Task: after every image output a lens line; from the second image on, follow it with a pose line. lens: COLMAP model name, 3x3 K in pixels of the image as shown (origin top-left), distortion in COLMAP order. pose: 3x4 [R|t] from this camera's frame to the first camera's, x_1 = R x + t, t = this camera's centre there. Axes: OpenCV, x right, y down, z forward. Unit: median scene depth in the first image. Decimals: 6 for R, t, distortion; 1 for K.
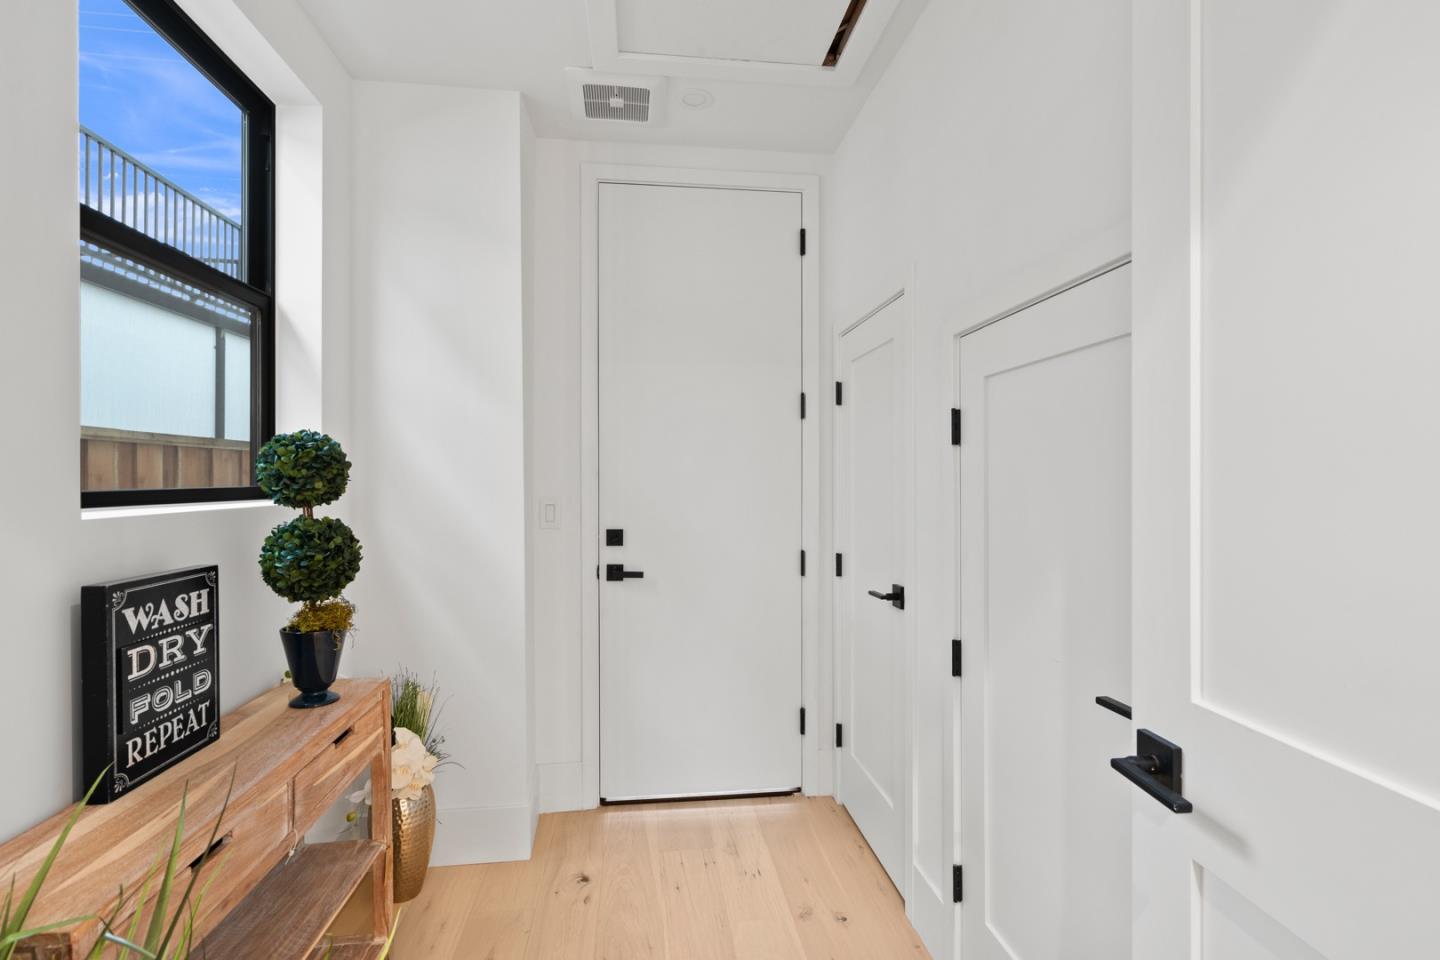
lens RADIAL K [[667.2, 0, 718.7], [0, 667.2, 481.1], [0, 0, 1]] dist [0.000434, 0.000876]
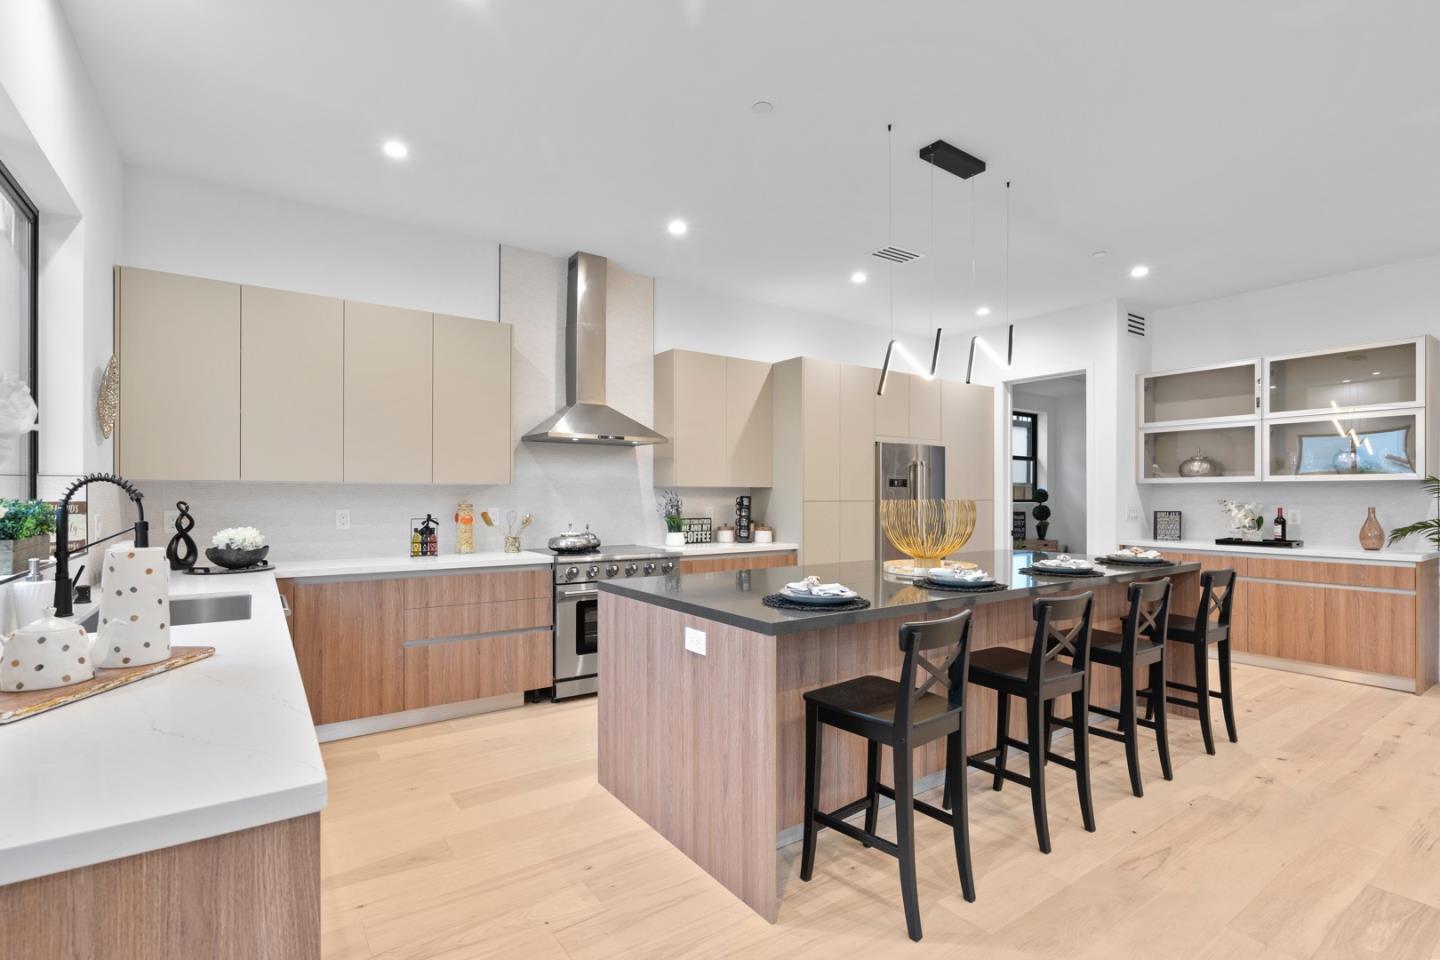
lens RADIAL K [[667.2, 0, 719.2], [0, 667.2, 492.5], [0, 0, 1]] dist [0.000434, 0.000876]
pose [[0.473602, 0.002119, -0.880737, 2.840220], [-0.005520, 0.999985, -0.000562, -0.025801], [0.880722, 0.005128, 0.473606, -3.755983]]
